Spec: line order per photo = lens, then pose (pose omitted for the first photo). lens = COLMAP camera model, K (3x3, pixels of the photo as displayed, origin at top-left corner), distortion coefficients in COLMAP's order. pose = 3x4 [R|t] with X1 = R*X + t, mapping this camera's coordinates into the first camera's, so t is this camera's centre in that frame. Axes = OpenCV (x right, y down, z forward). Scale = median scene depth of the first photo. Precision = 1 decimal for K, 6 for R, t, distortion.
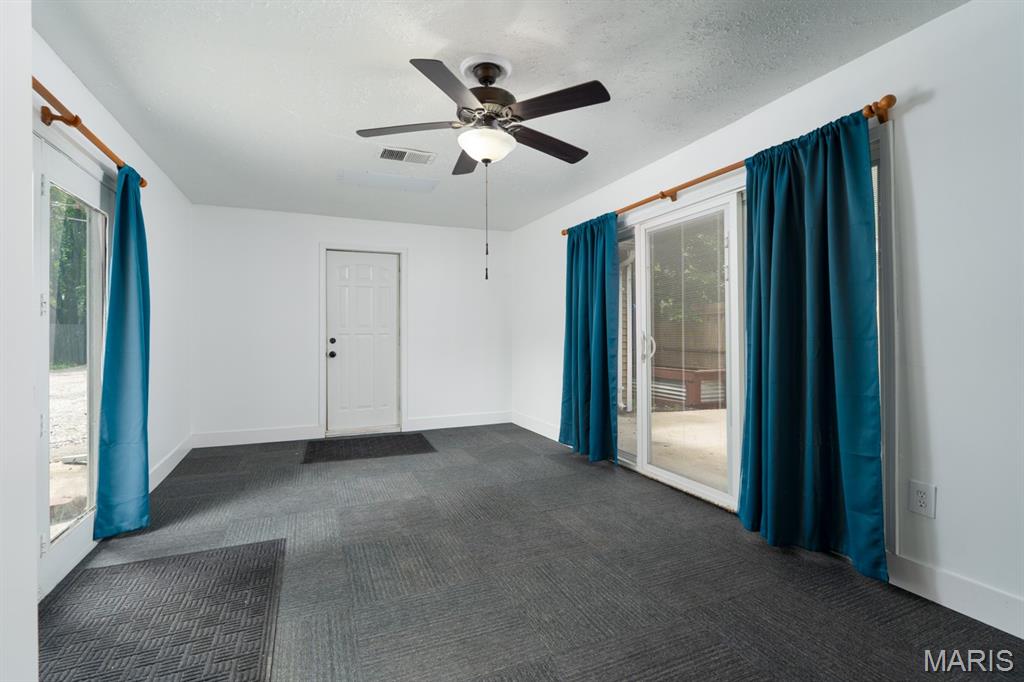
lens RADIAL K [[472.8, 0, 510.6], [0, 472.8, 326.4], [0, 0, 1]] dist [-0.001957, 0.000020]
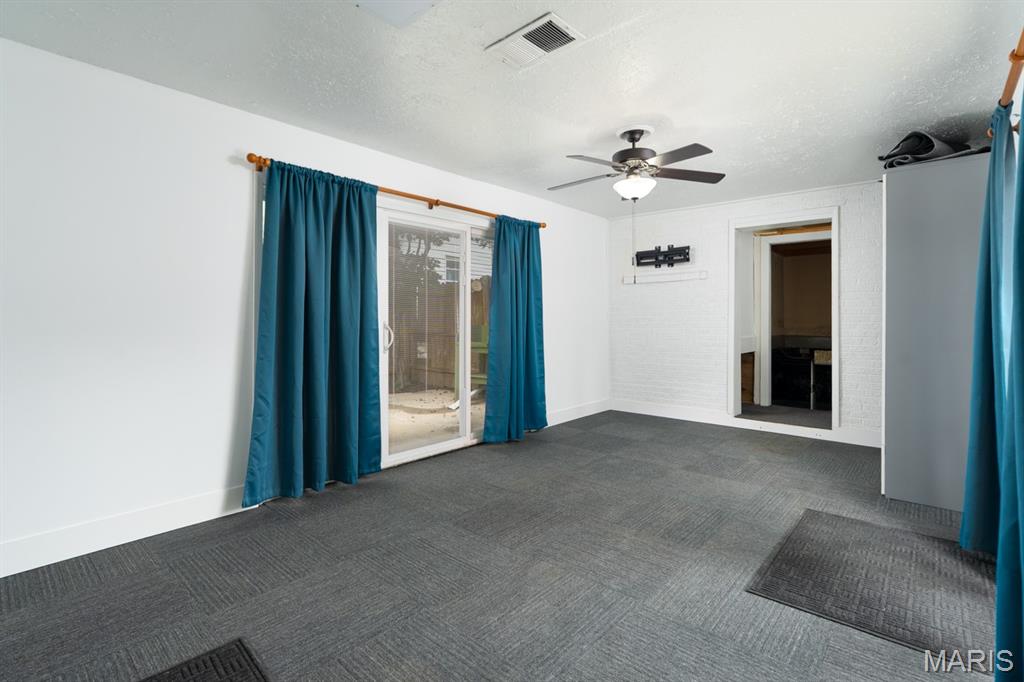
lens RADIAL K [[472.8, 0, 510.6], [0, 472.8, 326.4], [0, 0, 1]] dist [-0.001957, 0.000020]
pose [[-0.413441, -0.004977, 0.910518, -1.011467], [-0.010964, 0.999940, 0.000487, 0.024335], [-0.910465, -0.009781, -0.413470, 1.660019]]
